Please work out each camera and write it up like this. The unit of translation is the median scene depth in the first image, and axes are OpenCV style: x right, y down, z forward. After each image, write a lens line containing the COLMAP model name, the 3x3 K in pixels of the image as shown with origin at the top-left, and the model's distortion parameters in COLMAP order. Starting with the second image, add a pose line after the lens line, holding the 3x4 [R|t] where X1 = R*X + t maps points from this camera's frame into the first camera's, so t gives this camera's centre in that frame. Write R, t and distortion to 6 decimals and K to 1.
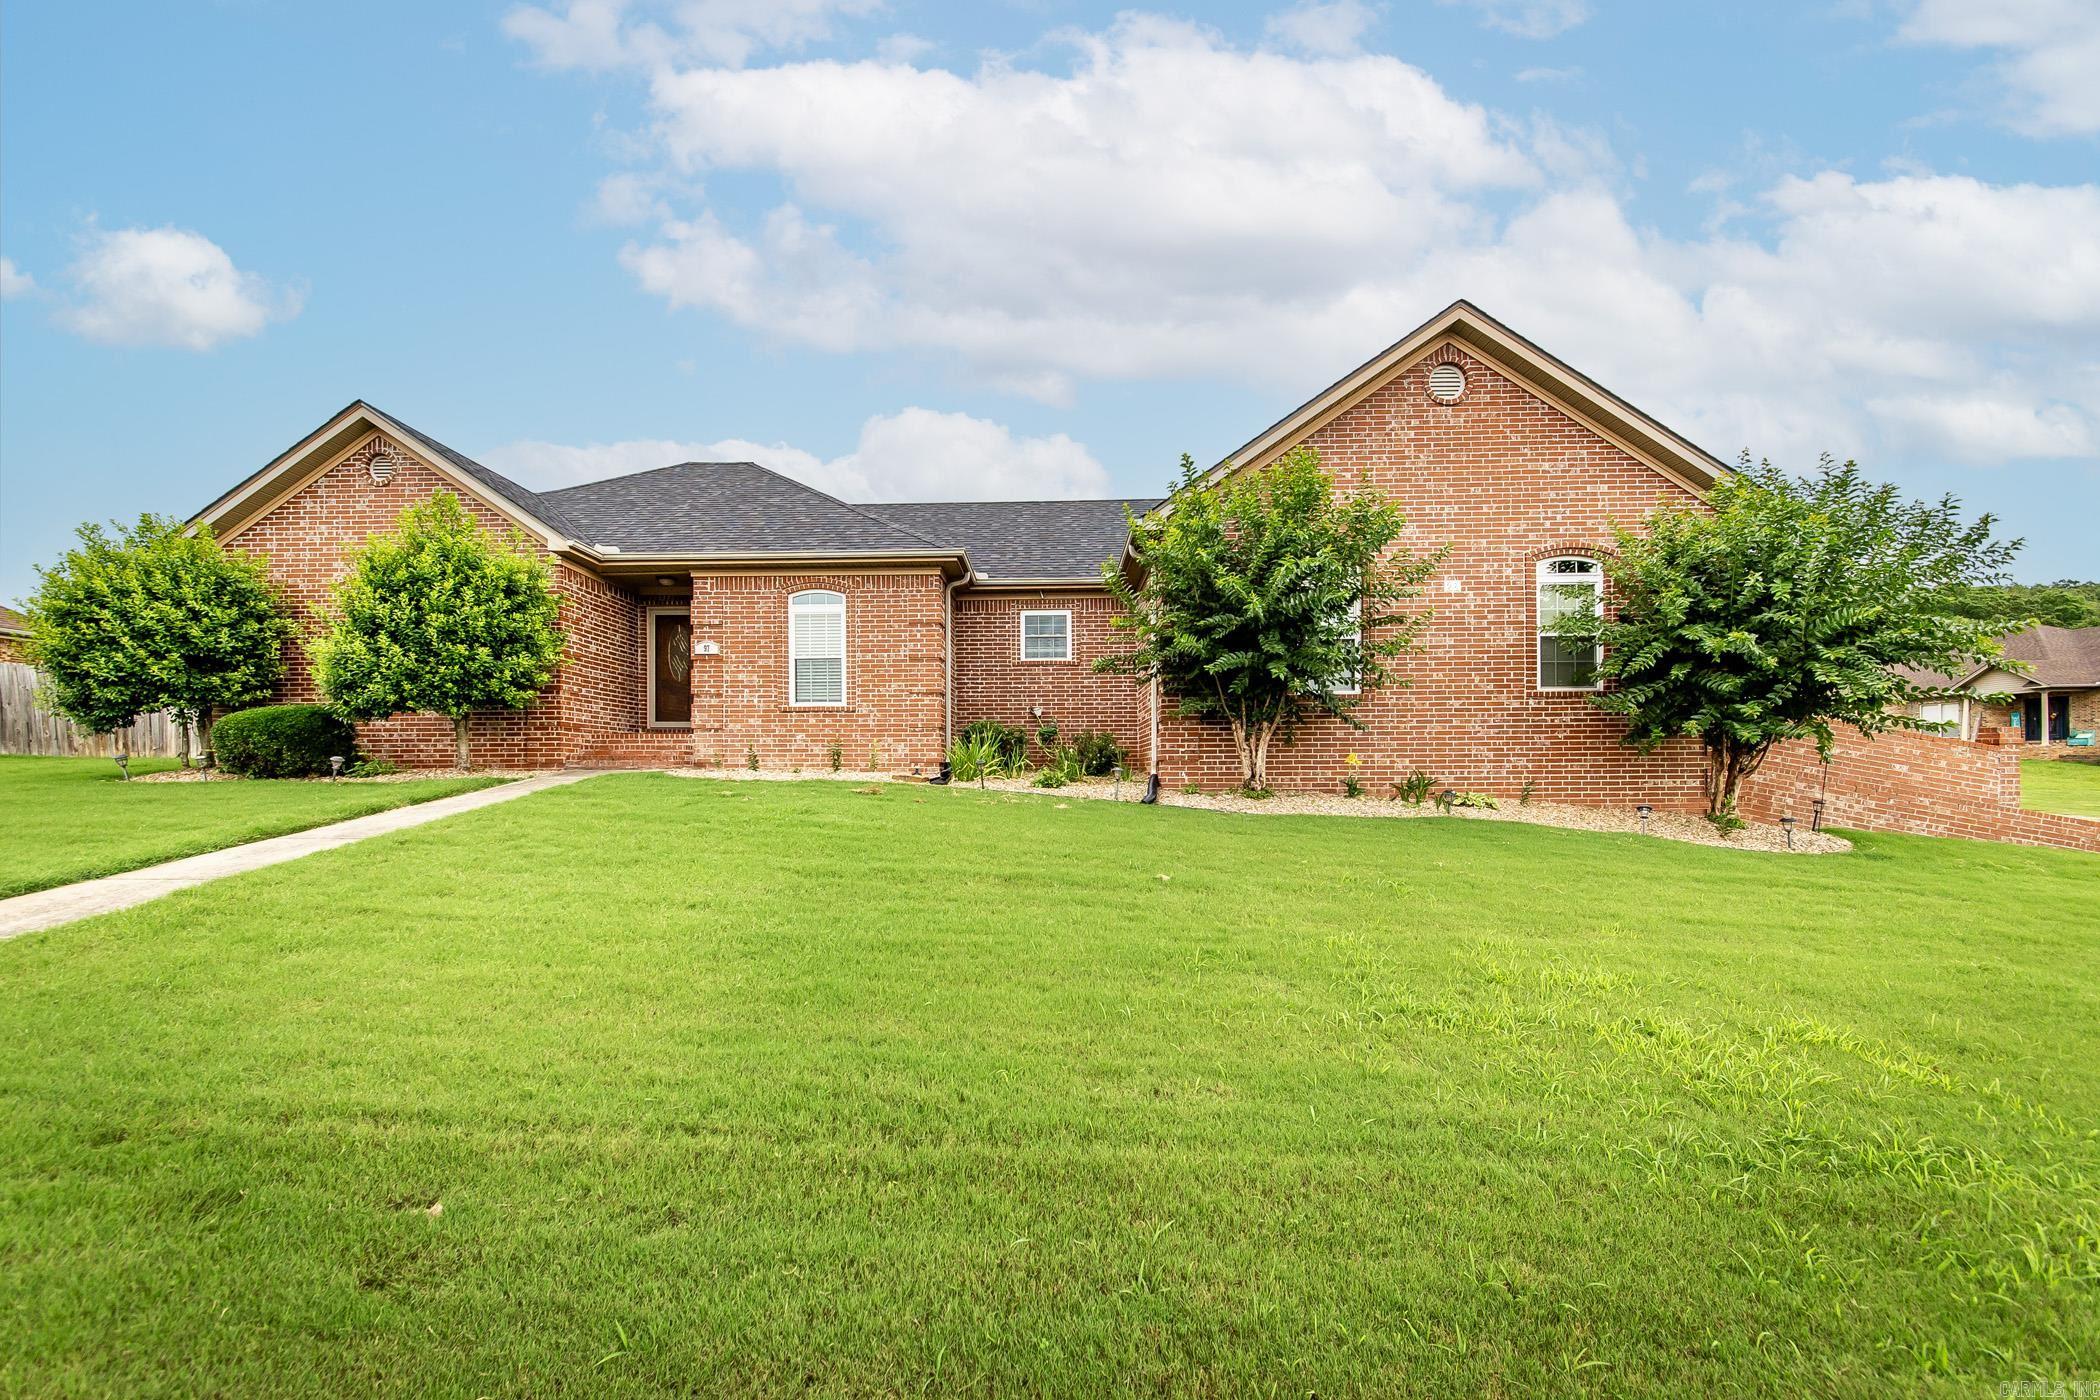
lens RADIAL K [[753.6, 0, 1041.0], [0, 753.6, 700.2], [0, 0, 1]] dist [-0.010120, -0.000097]
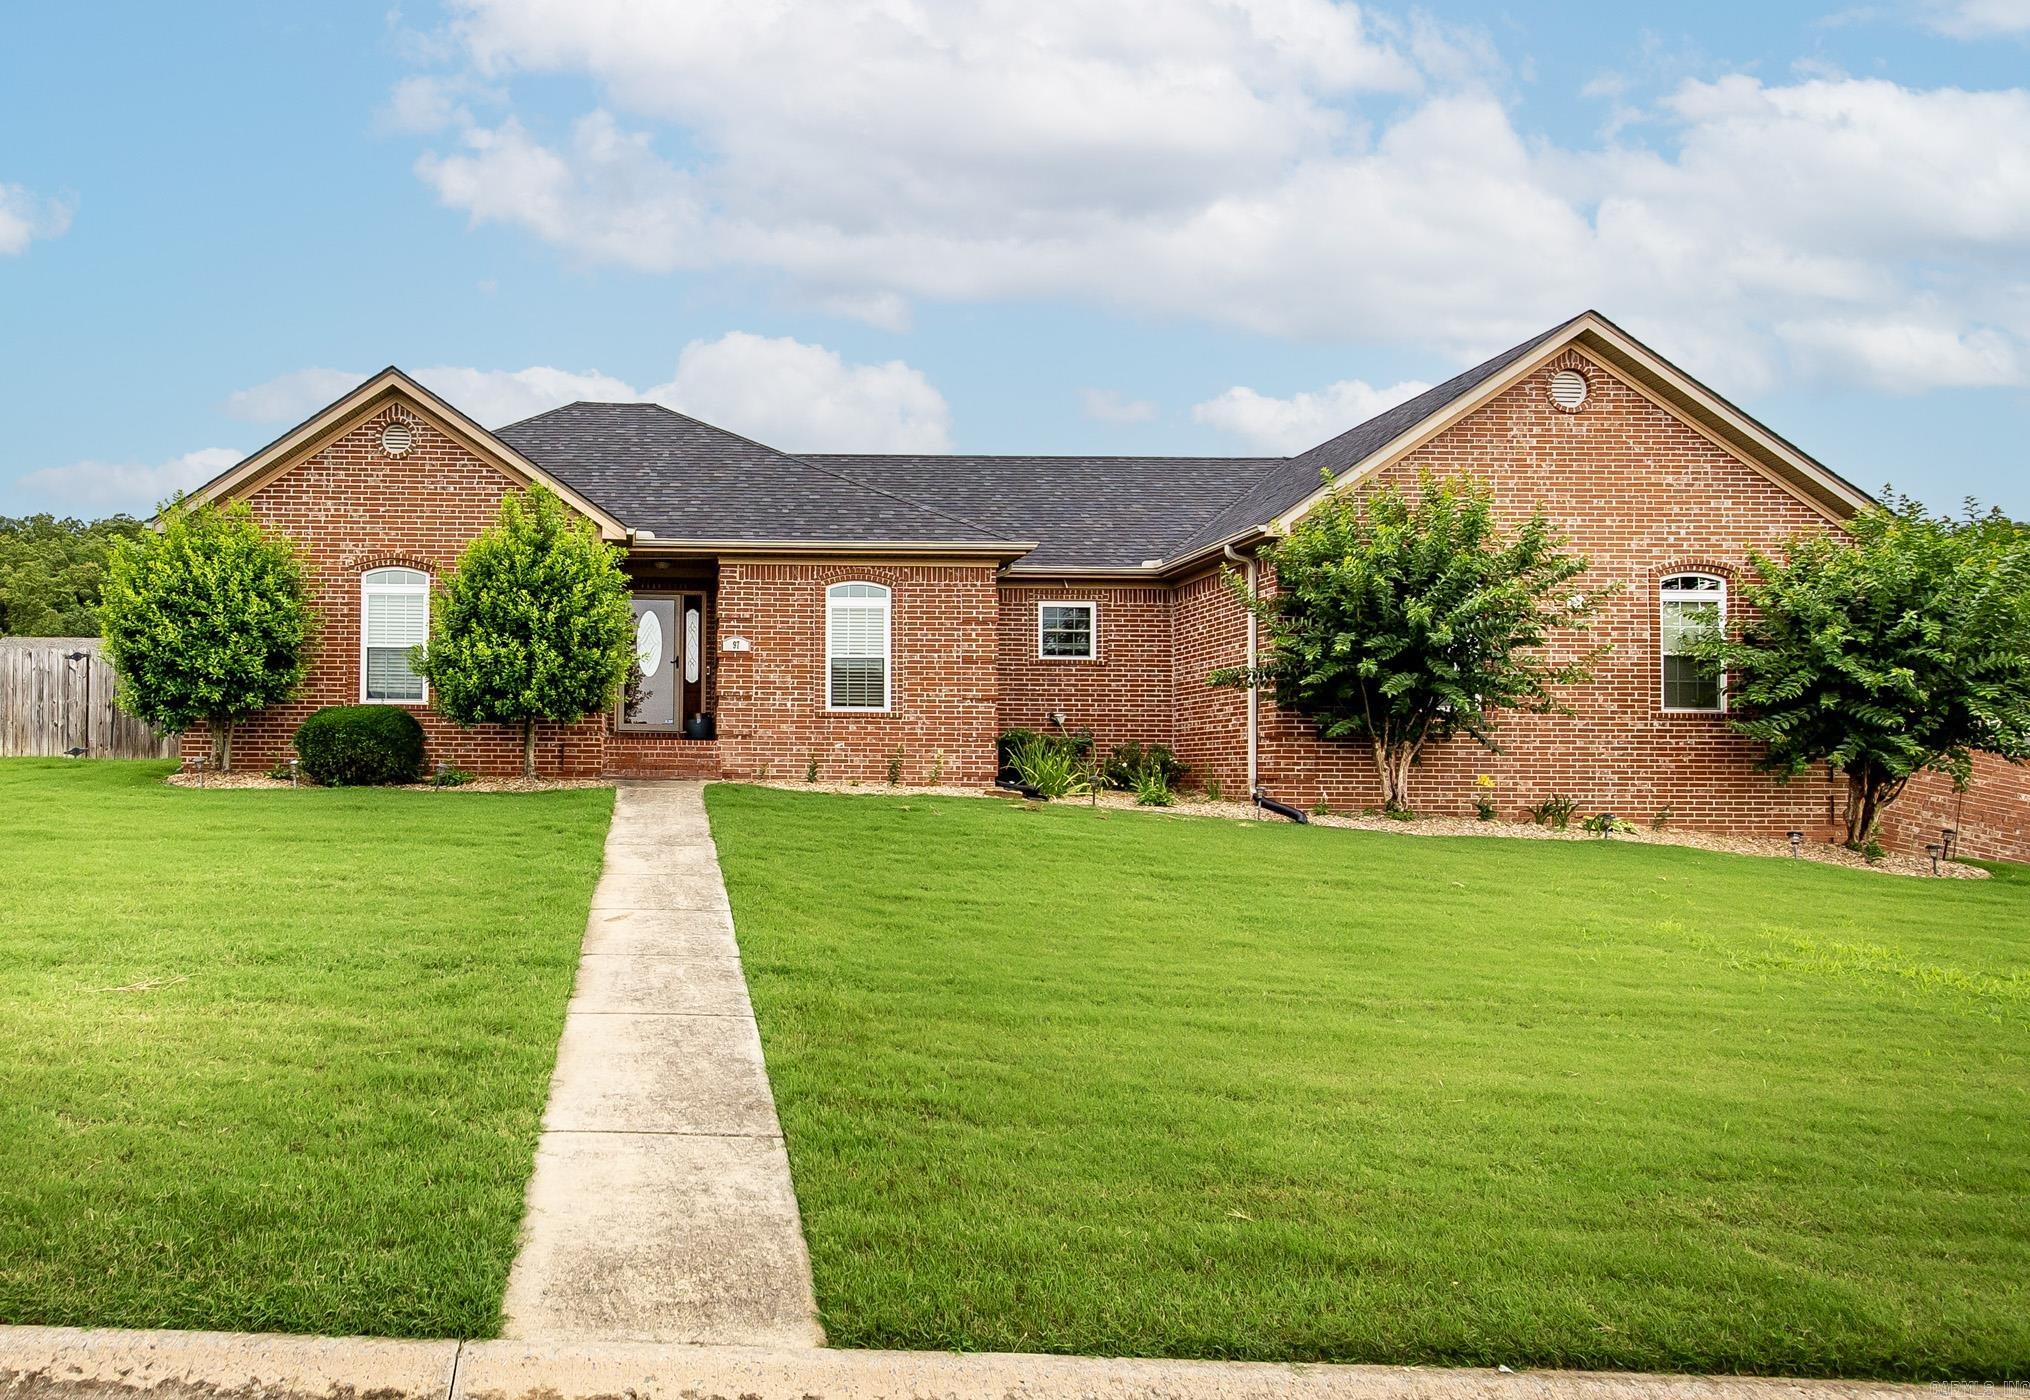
lens RADIAL K [[927.7, 0, 1015.2], [0, 927.7, 678.3], [0, 0, 1]] dist [-0.023419, 0.012924]
pose [[0.999011, 0.018381, 0.040489, -0.217812], [-0.017538, 0.999624, -0.021078, -0.016204], [-0.040861, 0.020347, 0.998958, -0.148442]]
